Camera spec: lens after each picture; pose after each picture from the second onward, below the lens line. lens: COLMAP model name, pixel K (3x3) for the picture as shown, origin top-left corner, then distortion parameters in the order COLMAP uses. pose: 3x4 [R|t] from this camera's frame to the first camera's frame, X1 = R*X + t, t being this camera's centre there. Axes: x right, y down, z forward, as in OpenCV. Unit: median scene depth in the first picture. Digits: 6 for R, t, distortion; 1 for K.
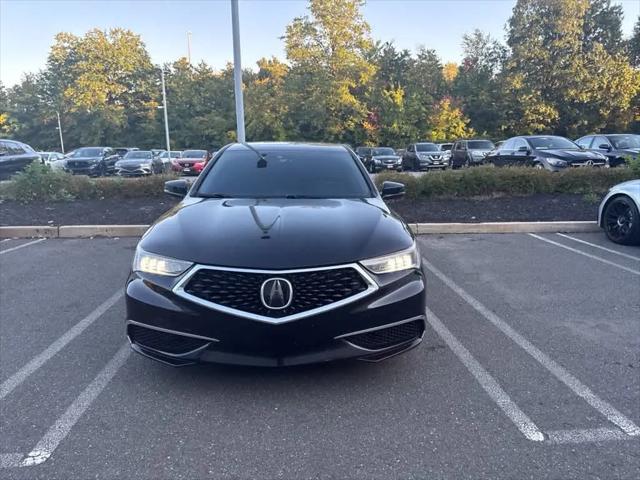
lens RADIAL K [[450.5, 0, 323.9], [0, 450.5, 241.6], [0, 0, 1]] dist [0.035689, -0.042473]
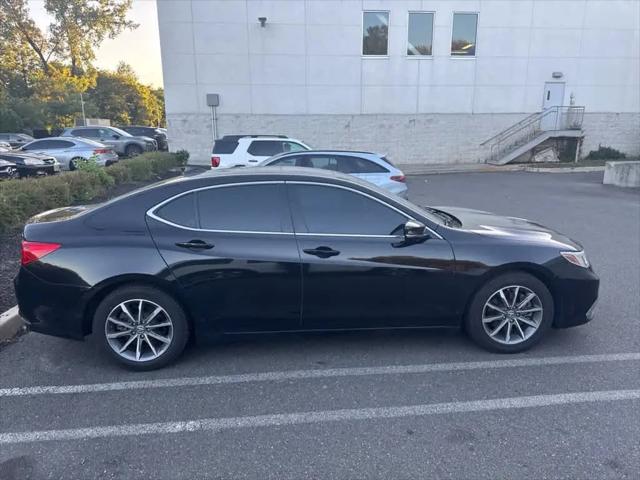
lens RADIAL K [[450.5, 0, 325.4], [0, 450.5, 234.2], [0, 0, 1]] dist [0.035689, -0.042473]
pose [[-0.018795, -0.201475, 0.979313, -0.088285], [0.205151, 0.957869, 0.201000, -0.024035], [-0.978550, 0.204685, 0.023330, 0.087580]]
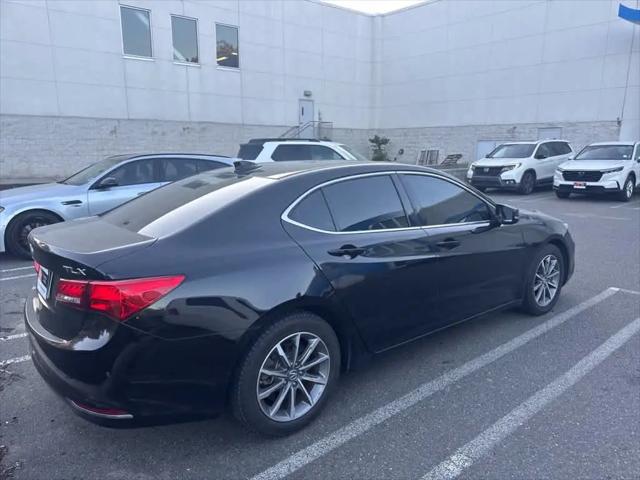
lens RADIAL K [[450.5, 0, 325.9], [0, 450.5, 237.2], [0, 0, 1]] dist [0.035689, -0.042473]
pose [[-0.584121, -0.146789, 0.798283, -0.064564], [0.164531, 0.941679, 0.293548, -0.030415], [-0.794816, 0.302810, -0.525903, 0.135887]]
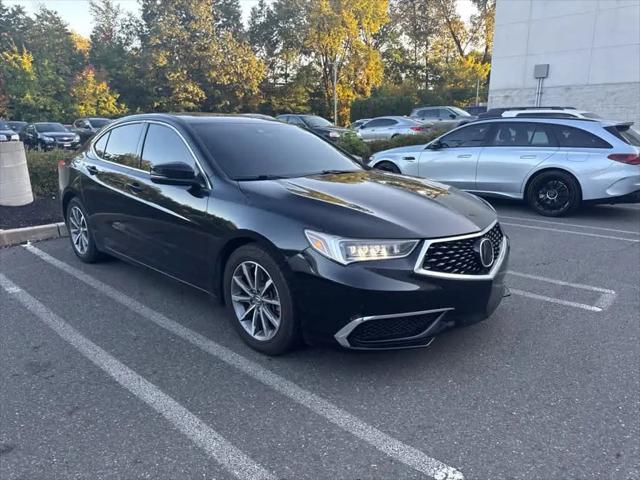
lens RADIAL K [[450.5, 0, 322.3], [0, 450.5, 240.5], [0, 0, 1]] dist [0.035689, -0.042473]
pose [[0.728649, -0.164707, 0.664788, -0.051569], [0.134559, 0.986162, 0.096845, -0.003464], [-0.671539, 0.018888, 0.740728, 0.019988]]
